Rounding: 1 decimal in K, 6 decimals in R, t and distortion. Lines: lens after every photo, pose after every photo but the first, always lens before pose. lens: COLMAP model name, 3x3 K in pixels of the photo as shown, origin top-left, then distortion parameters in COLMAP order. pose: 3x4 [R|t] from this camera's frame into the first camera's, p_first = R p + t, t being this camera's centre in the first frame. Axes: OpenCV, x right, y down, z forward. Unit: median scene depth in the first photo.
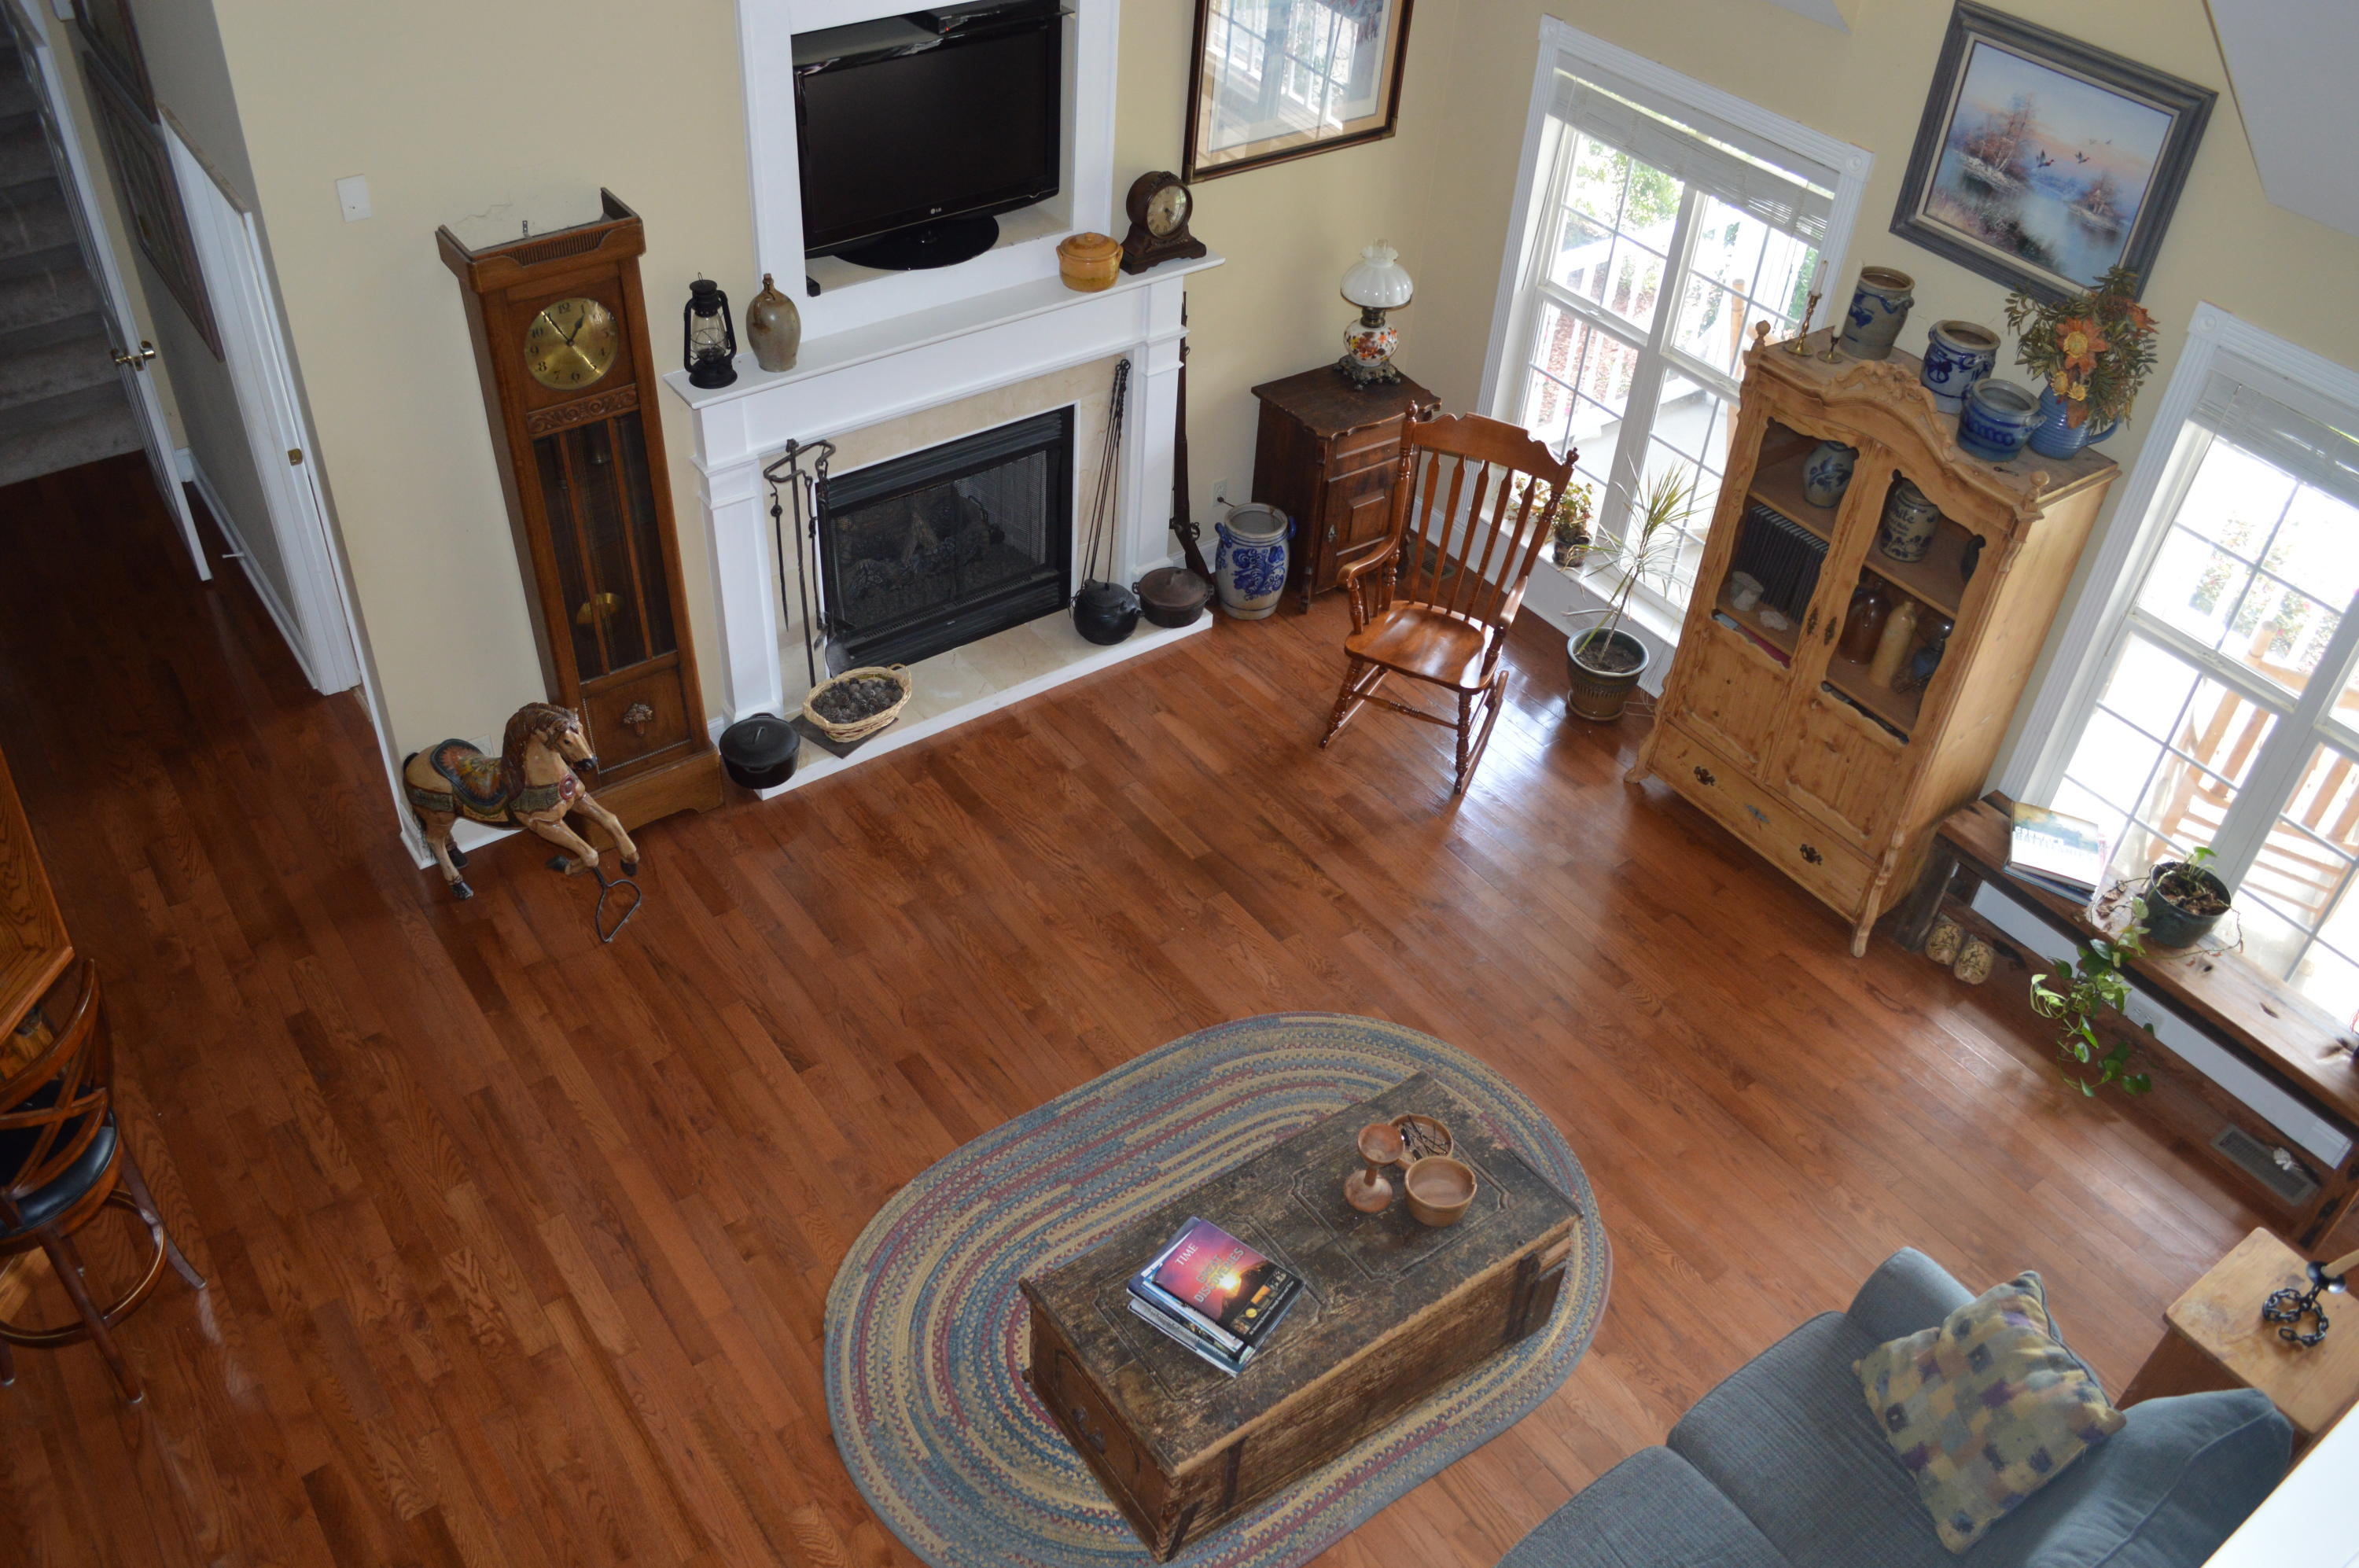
lens RADIAL K [[1892.3, 0, 1179.5], [0, 1892.3, 784.0], [0, 0, 1]] dist [-0.090553, 0.013637]
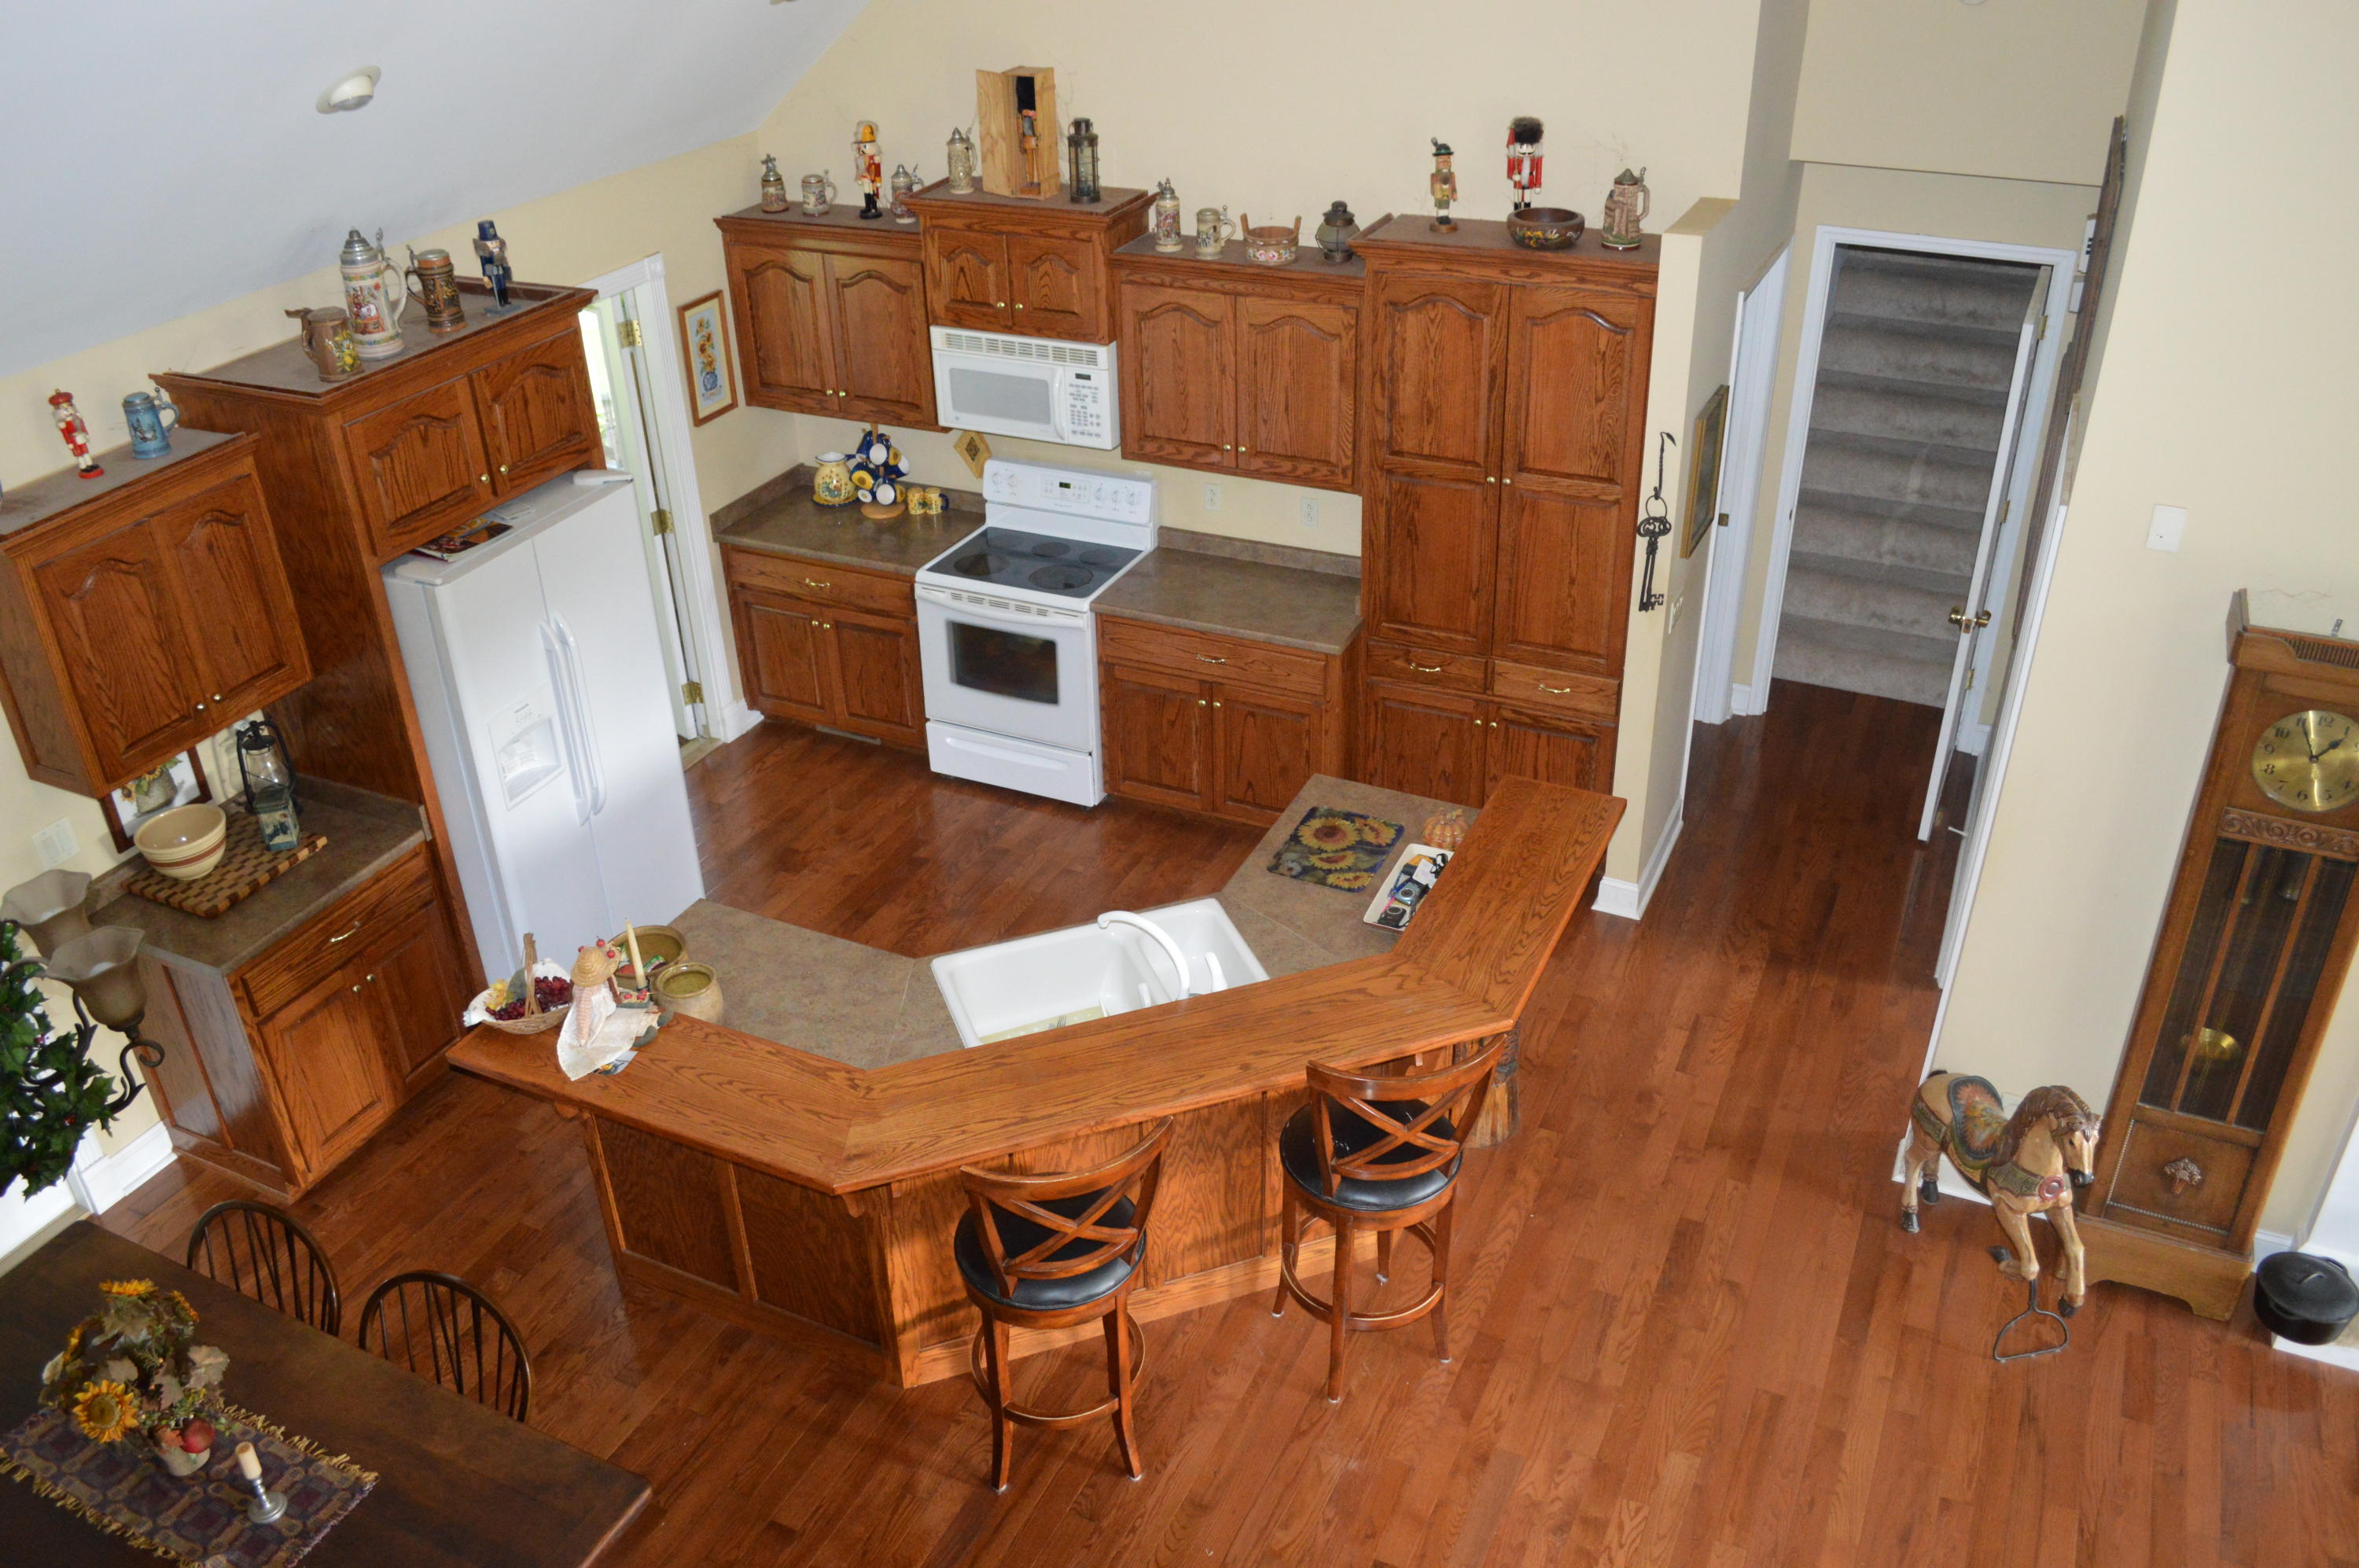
lens RADIAL K [[1892.3, 0, 1179.5], [0, 1892.3, 784.0], [0, 0, 1]] dist [-0.090553, 0.013637]
pose [[0.468085, 0.390694, -0.792625, 0.101555], [-0.532147, 0.840710, 0.100136, -0.027155], [0.705490, 0.374921, 0.601430, 0.103450]]
